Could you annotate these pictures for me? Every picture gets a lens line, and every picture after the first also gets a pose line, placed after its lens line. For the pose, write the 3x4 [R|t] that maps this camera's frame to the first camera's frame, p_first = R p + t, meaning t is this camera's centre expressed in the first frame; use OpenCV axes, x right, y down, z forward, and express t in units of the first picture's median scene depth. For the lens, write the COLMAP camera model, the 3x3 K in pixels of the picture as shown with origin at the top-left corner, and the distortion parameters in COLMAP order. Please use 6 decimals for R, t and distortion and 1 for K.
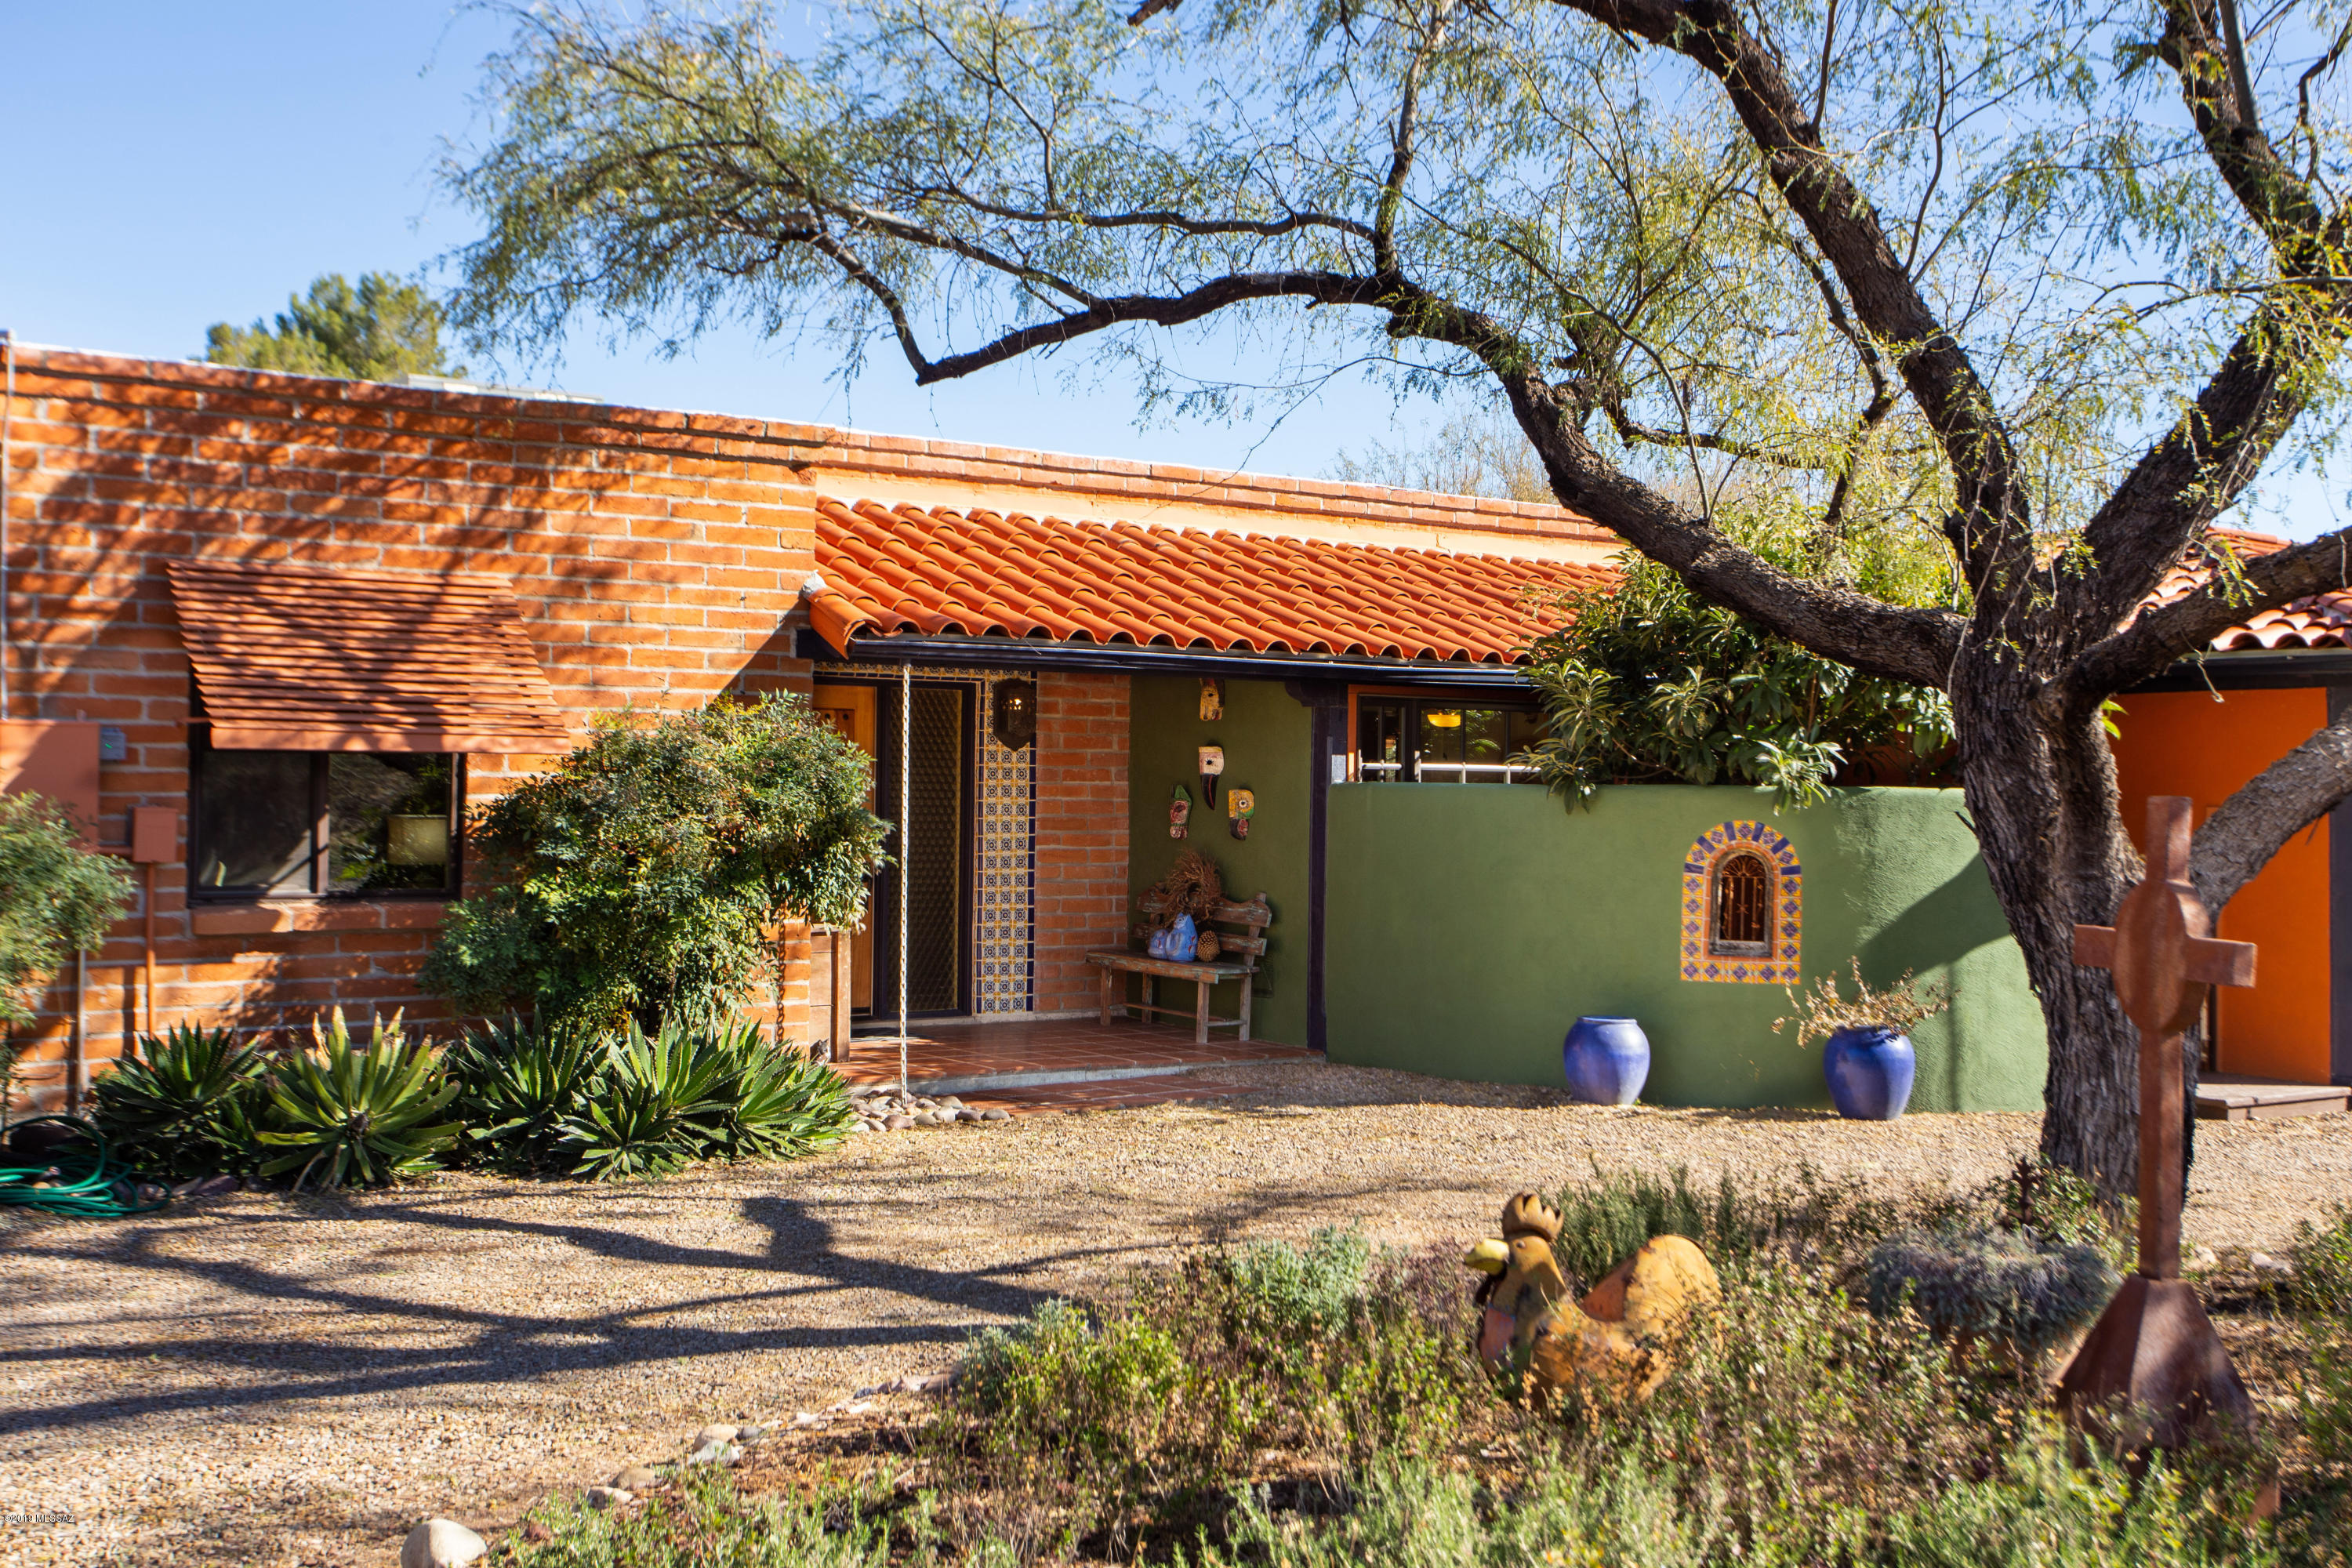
lens RADIAL K [[2389.6, 0, 1176.0], [0, 2389.6, 784.0], [0, 0, 1]] dist [0.008474, 0.120208]
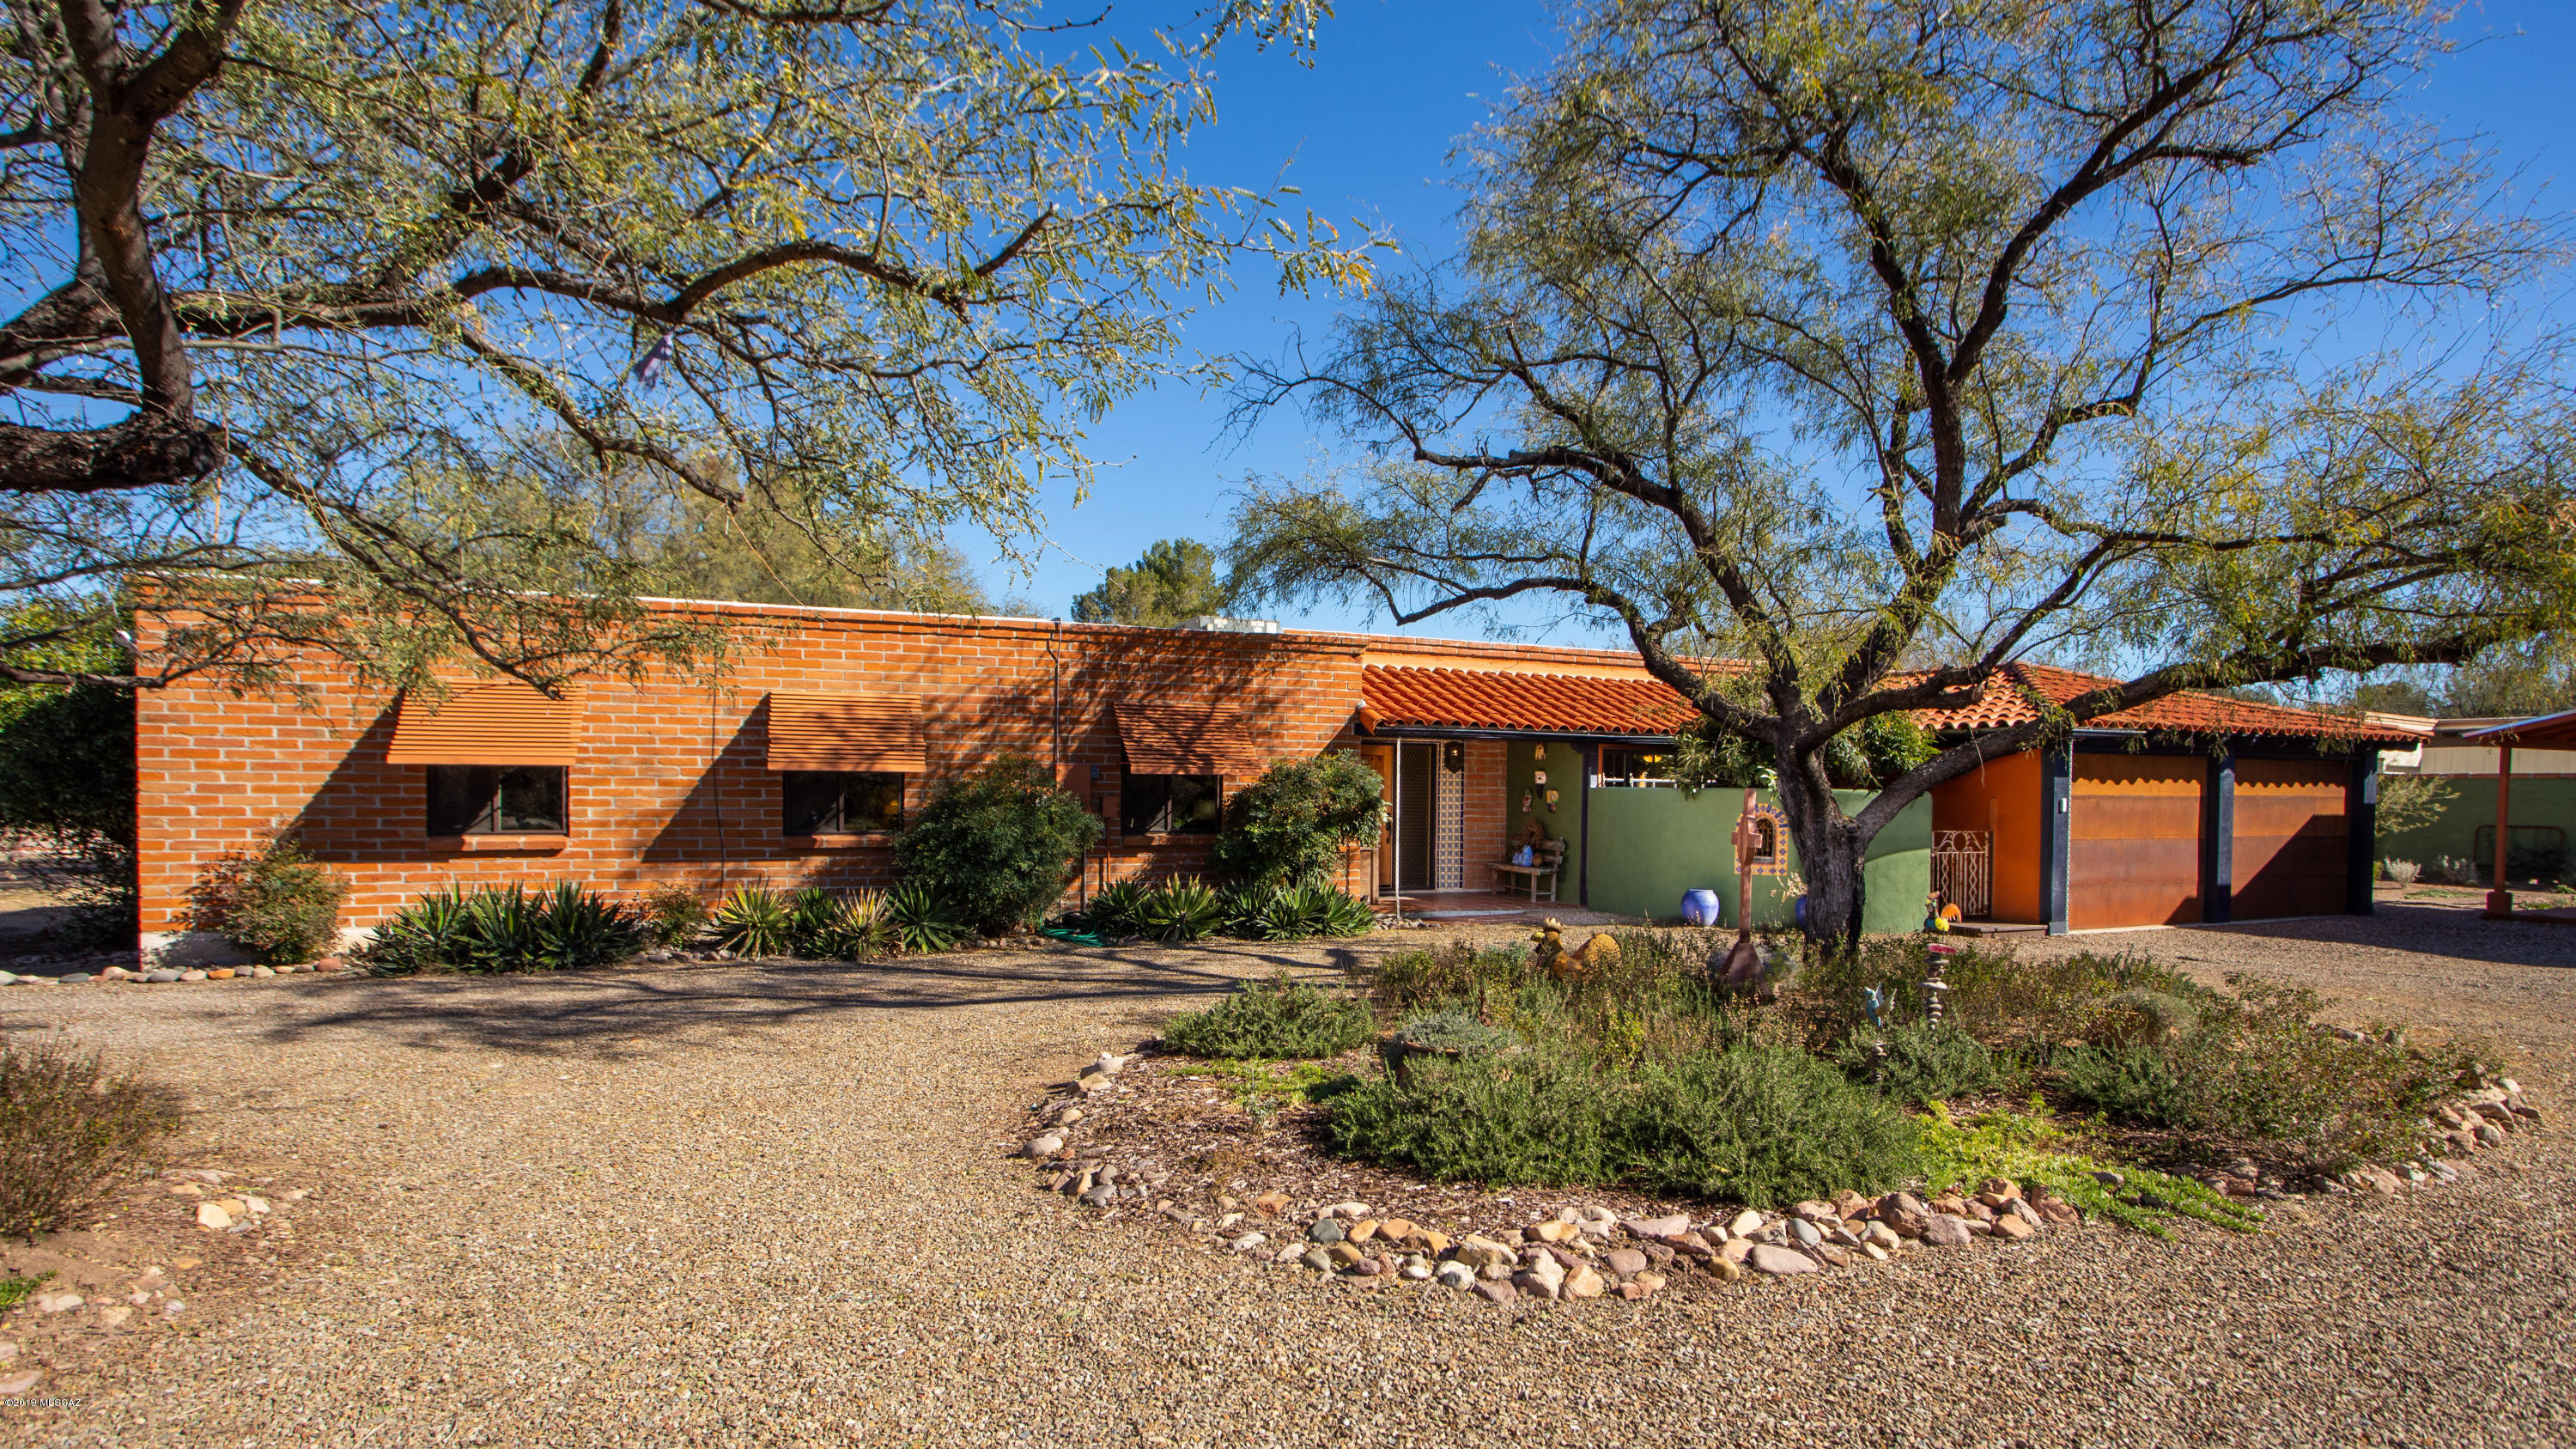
lens RADIAL K [[1326.8, 0, 1339.4], [0, 1326.8, 833.6], [0, 0, 1]] dist [-0.058214, 0.039627]
pose [[0.979585, 0.005911, -0.200943, 0.106292], [0.000488, 0.999495, 0.031782, 0.004230], [0.201029, -0.031231, 0.979087, -0.349131]]
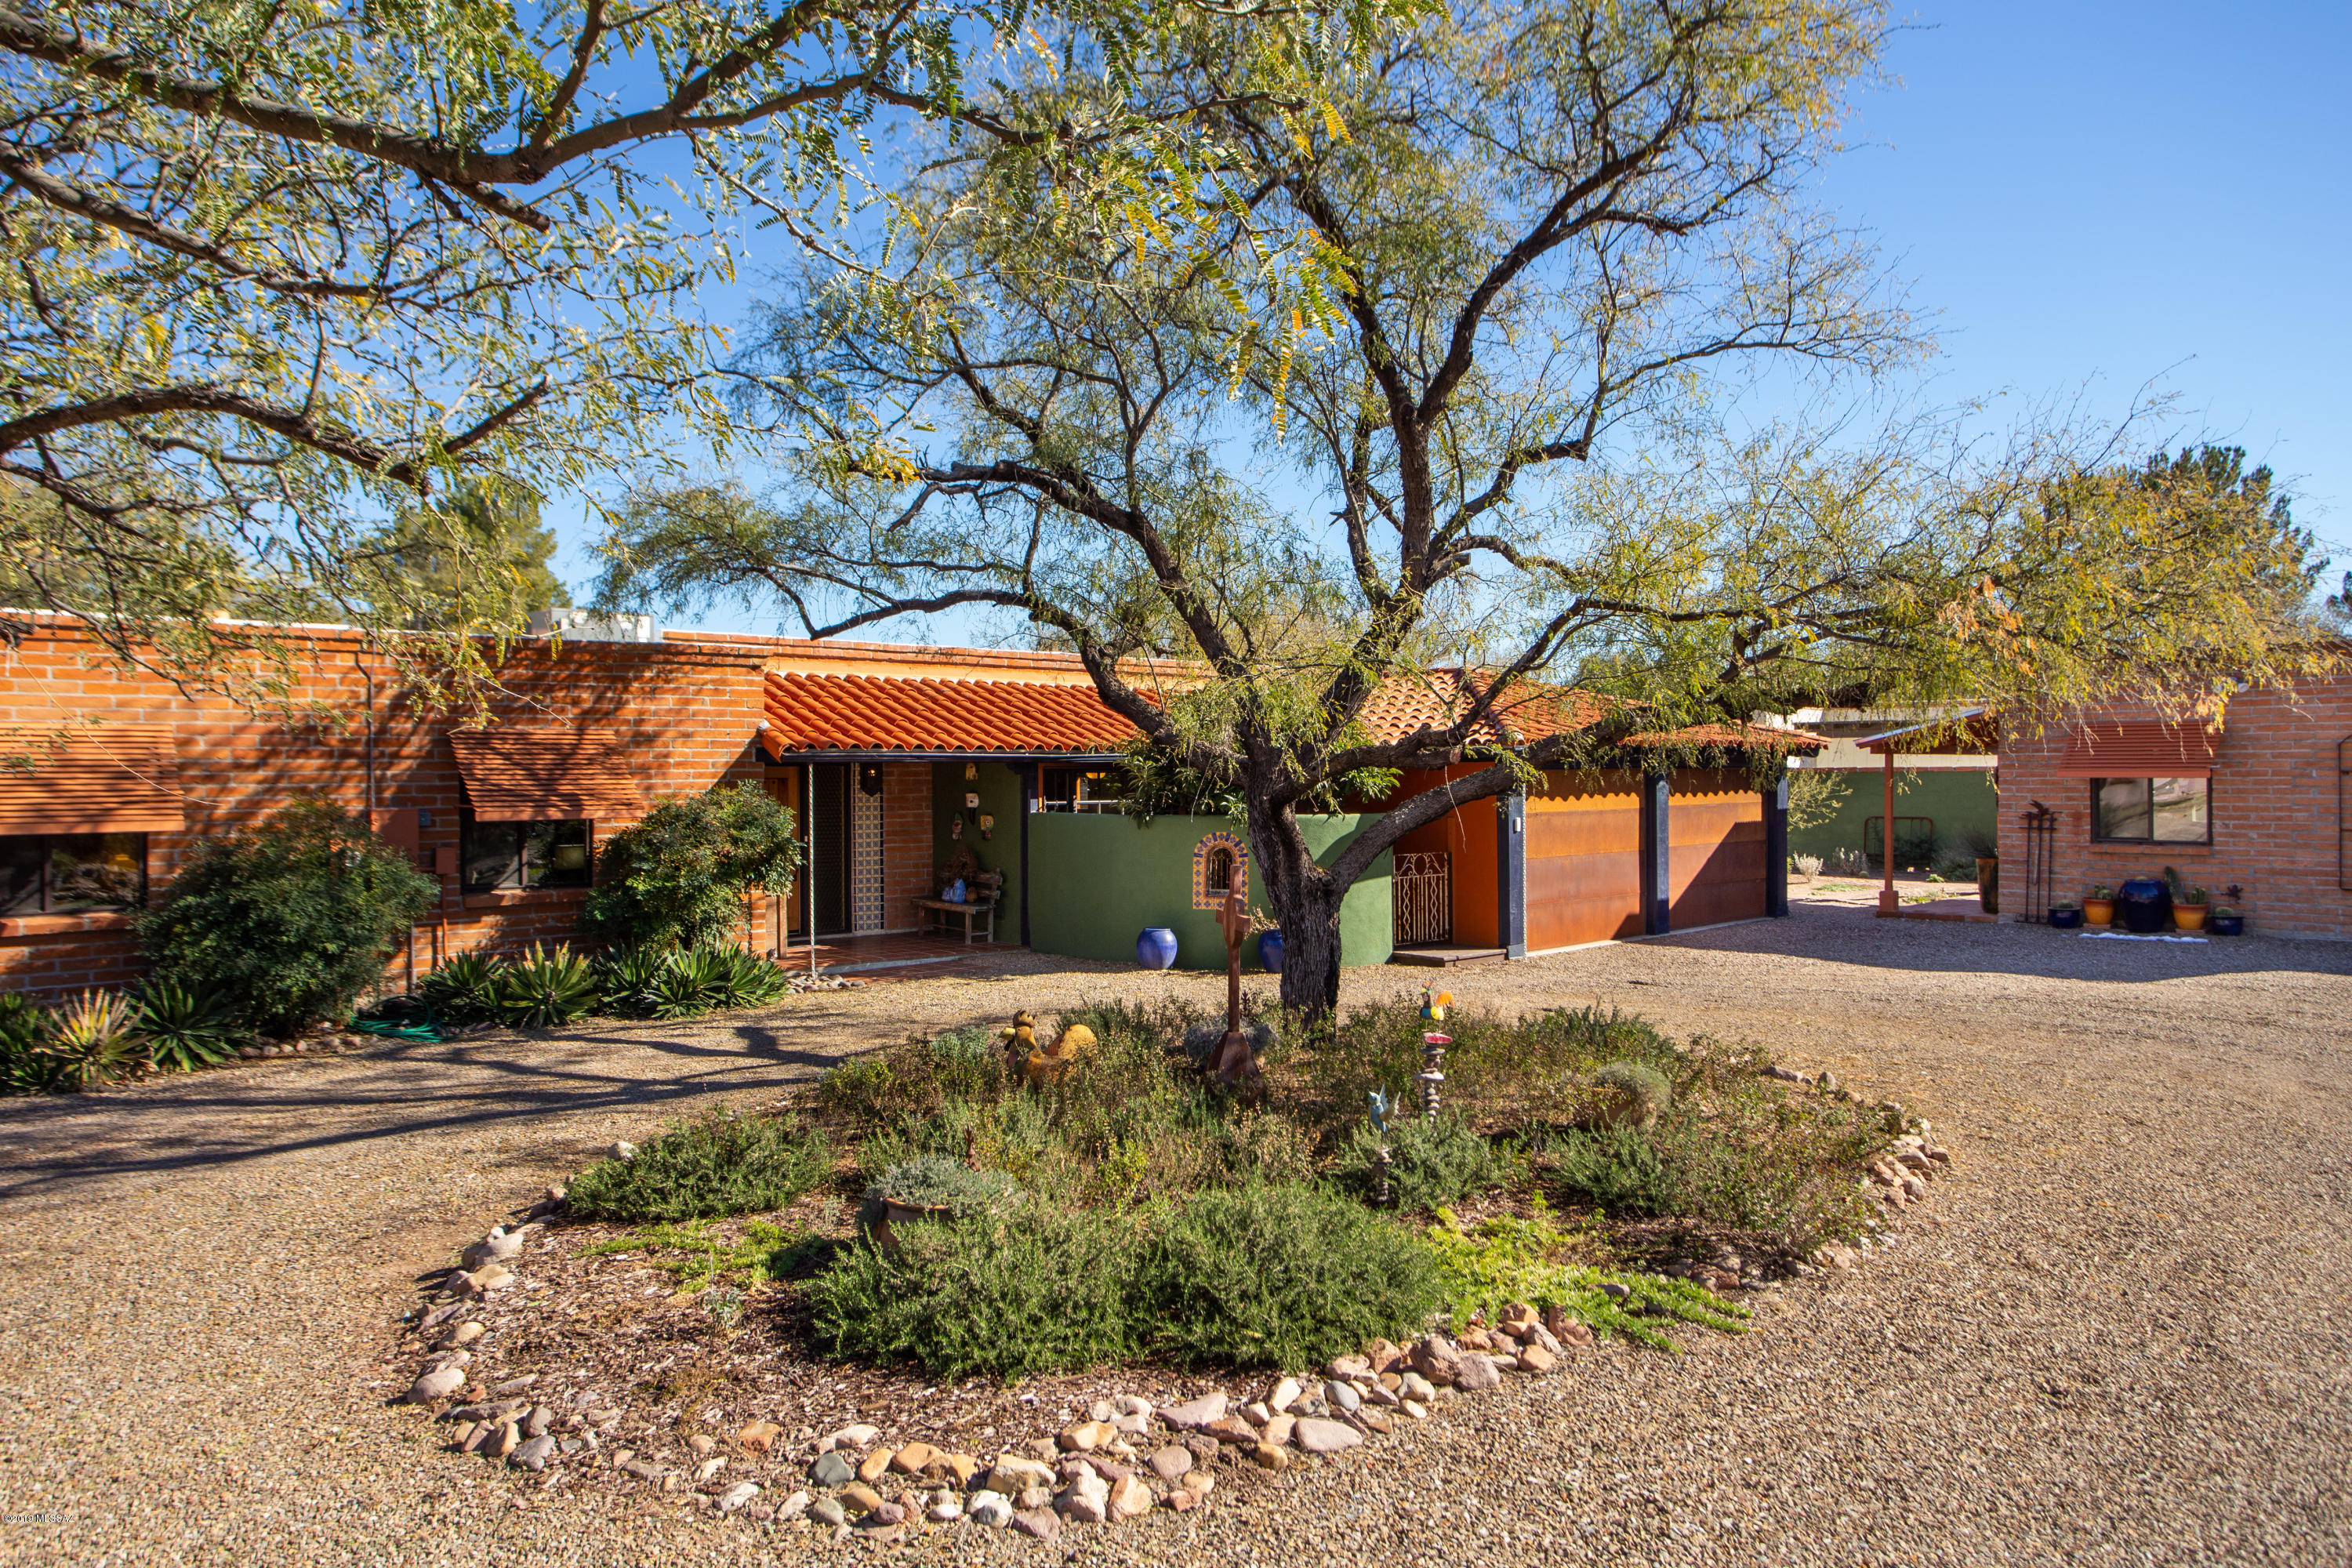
lens RADIAL K [[1537.9, 0, 1176.0], [0, 1537.9, 784.0], [0, 0, 1]] dist [-0.036175, 0.054727]
pose [[0.994572, -0.016578, 0.102725, 0.068942], [0.014886, 0.999741, 0.017212, -0.056649], [-0.102984, -0.015590, 0.994561, -0.370148]]
